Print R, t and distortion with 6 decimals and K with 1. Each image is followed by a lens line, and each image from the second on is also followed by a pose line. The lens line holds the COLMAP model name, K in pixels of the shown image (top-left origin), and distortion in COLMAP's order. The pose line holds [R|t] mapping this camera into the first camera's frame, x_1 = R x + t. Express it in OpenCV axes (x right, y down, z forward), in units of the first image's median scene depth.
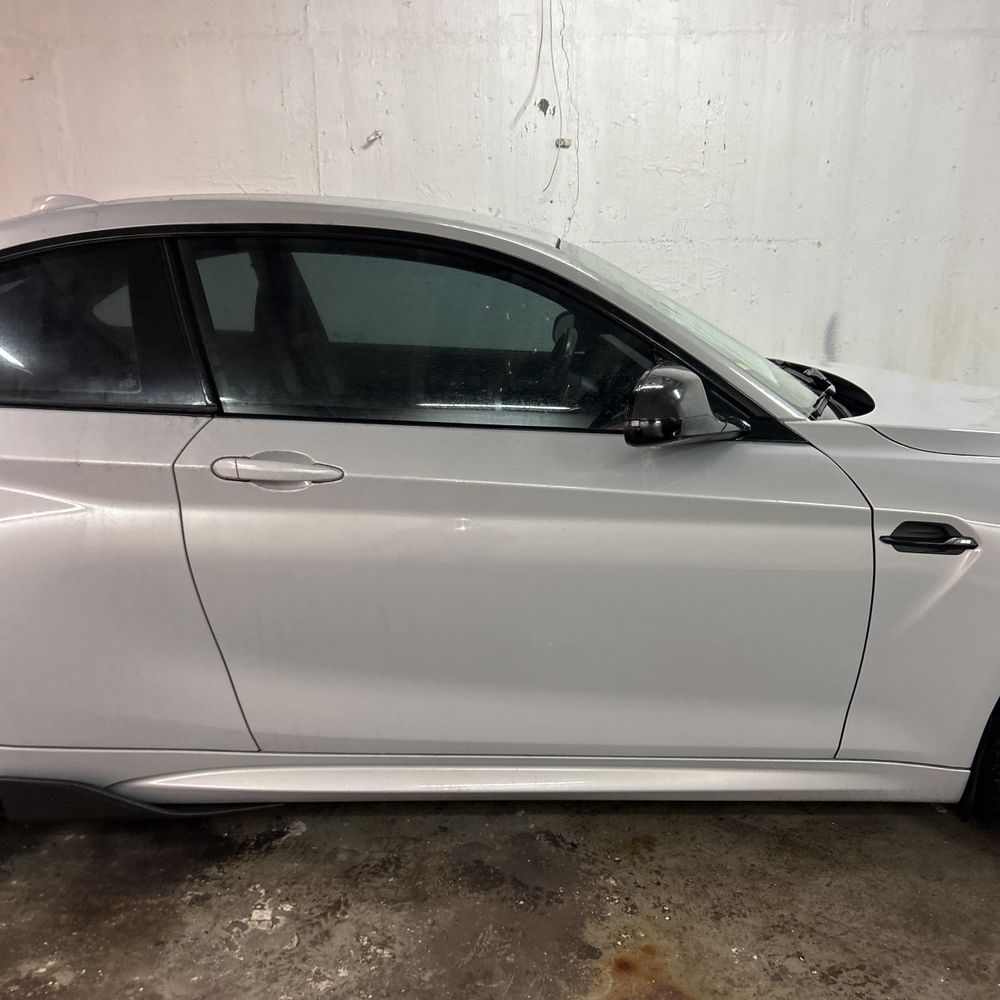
lens RADIAL K [[995.7, 0, 487.3], [0, 995.7, 510.8], [0, 0, 1]] dist [0.016384, -0.013956]
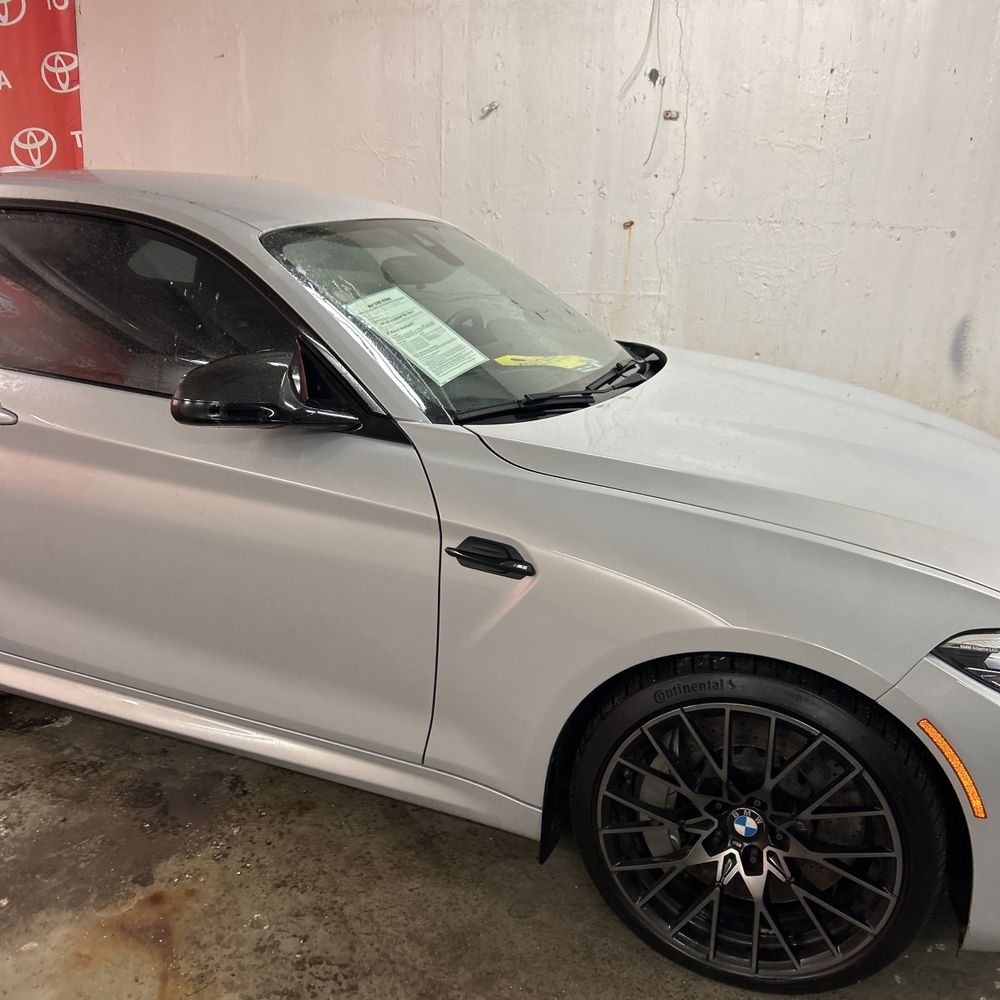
lens RADIAL K [[1002.7, 0, 500.0], [0, 1002.7, 500.0], [0, 0, 1]] dist [0.004730, -0.008623]
pose [[0.923729, 0.142677, -0.355483, 0.325723], [-0.133135, 0.989769, 0.051299, -0.031956], [0.359166, -0.000059, 0.933274, 0.046240]]
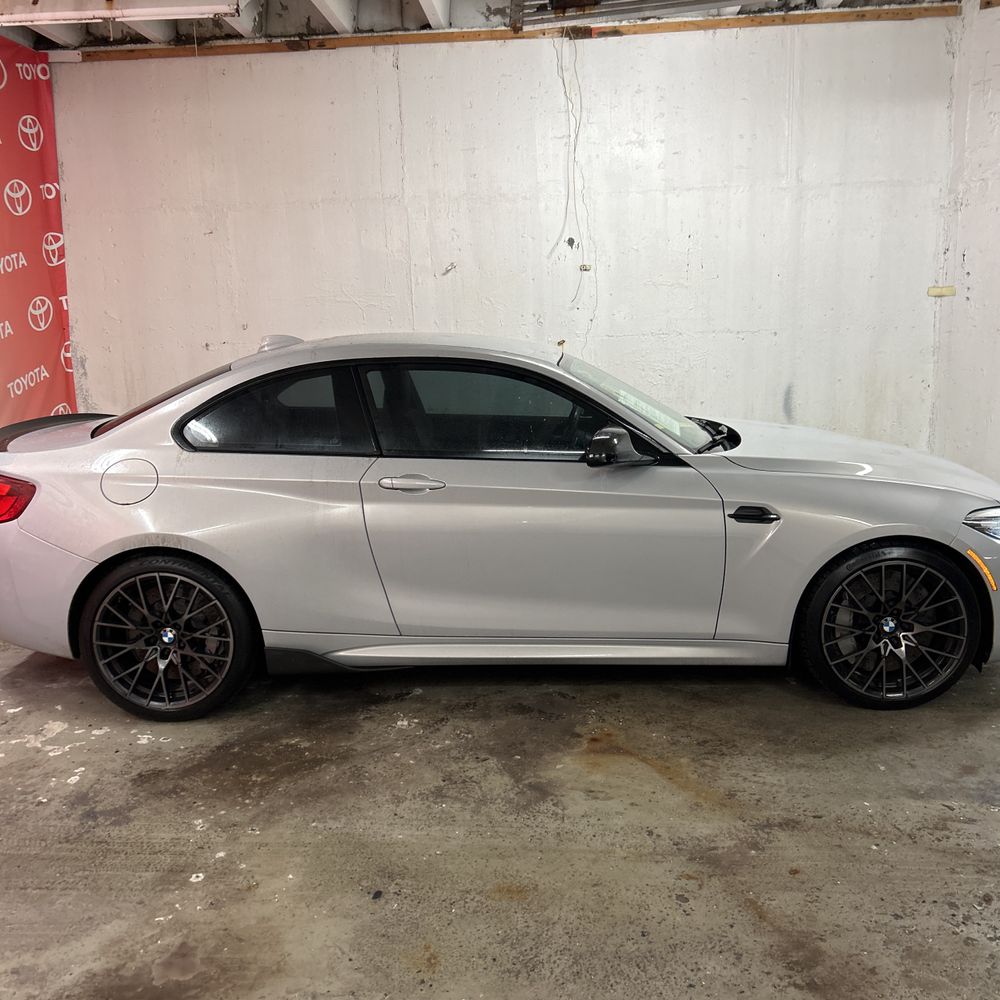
lens RADIAL K [[981.5, 0, 500.0], [0, 981.5, 500.0], [0, 0, 1]] dist [0.080918, -0.214375]
pose [[0.998511, -0.014072, -0.052709, 0.025375], [0.010450, 0.997606, -0.068355, 0.050663], [0.053544, 0.067702, 0.996268, -0.368335]]
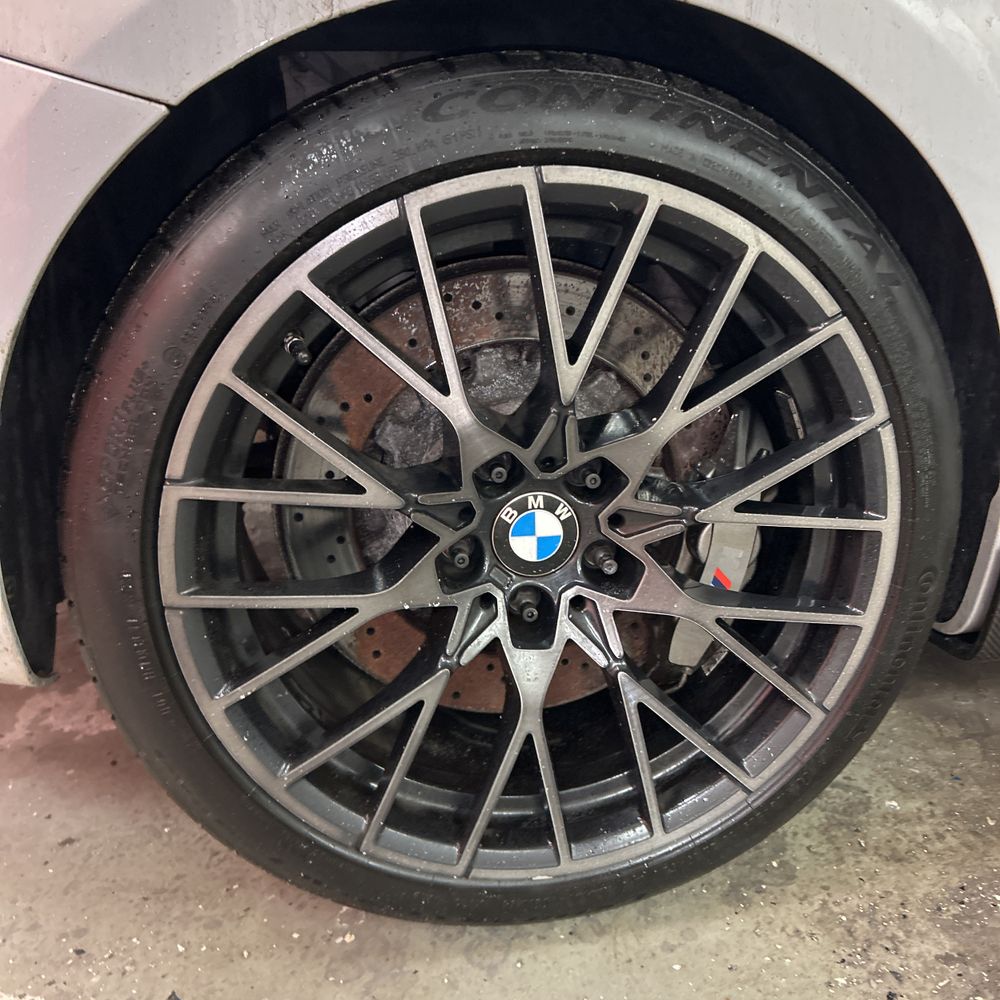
lens RADIAL K [[1002.7, 0, 500.0], [0, 1002.7, 500.0], [0, 0, 1]] dist [0.004730, -0.008623]
pose [[0.990704, -0.086059, 0.105350, -0.309751], [0.077341, 0.993441, 0.084221, 0.084271], [-0.111907, -0.075290, 0.990862, 0.264708]]
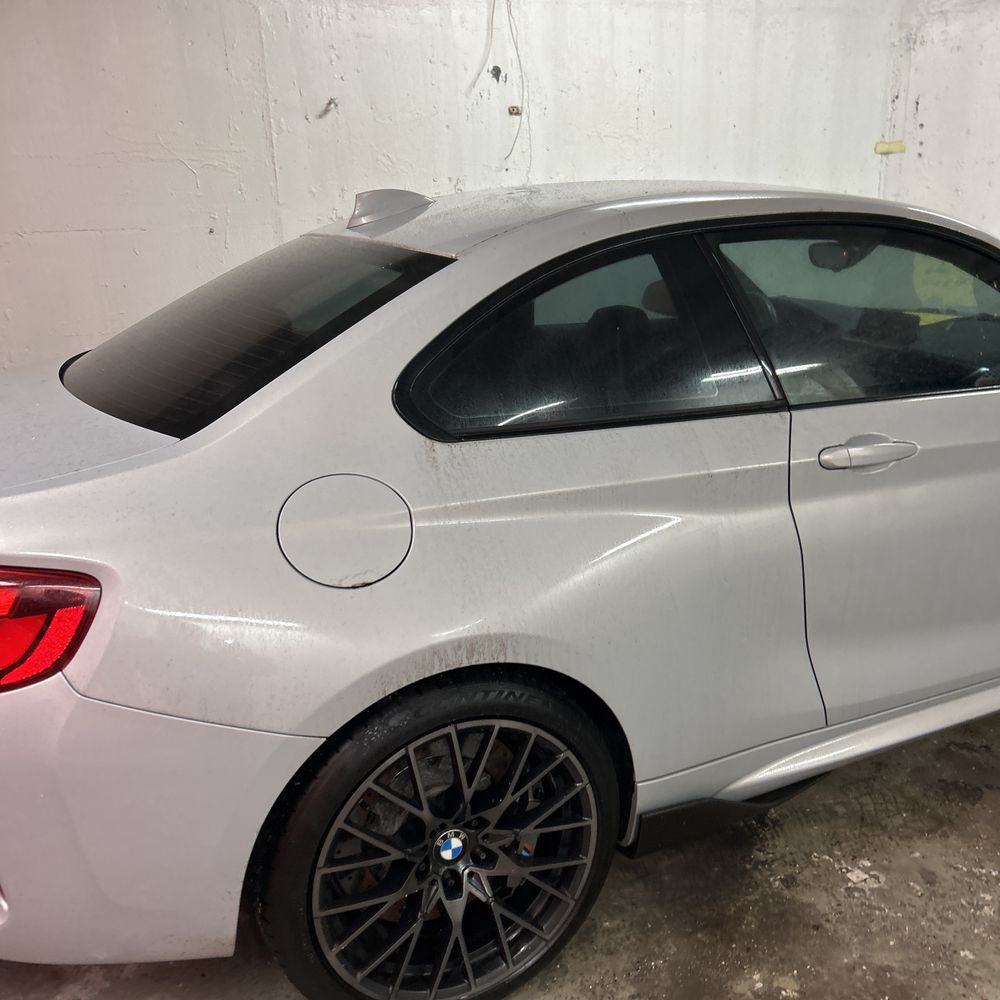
lens RADIAL K [[995.7, 0, 487.3], [0, 995.7, 510.8], [0, 0, 1]] dist [0.016384, -0.013956]
pose [[0.916075, -0.154985, 0.369847, -0.393346], [0.139253, 0.987847, 0.069043, -0.044257], [-0.376053, -0.011746, 0.926524, 0.075512]]
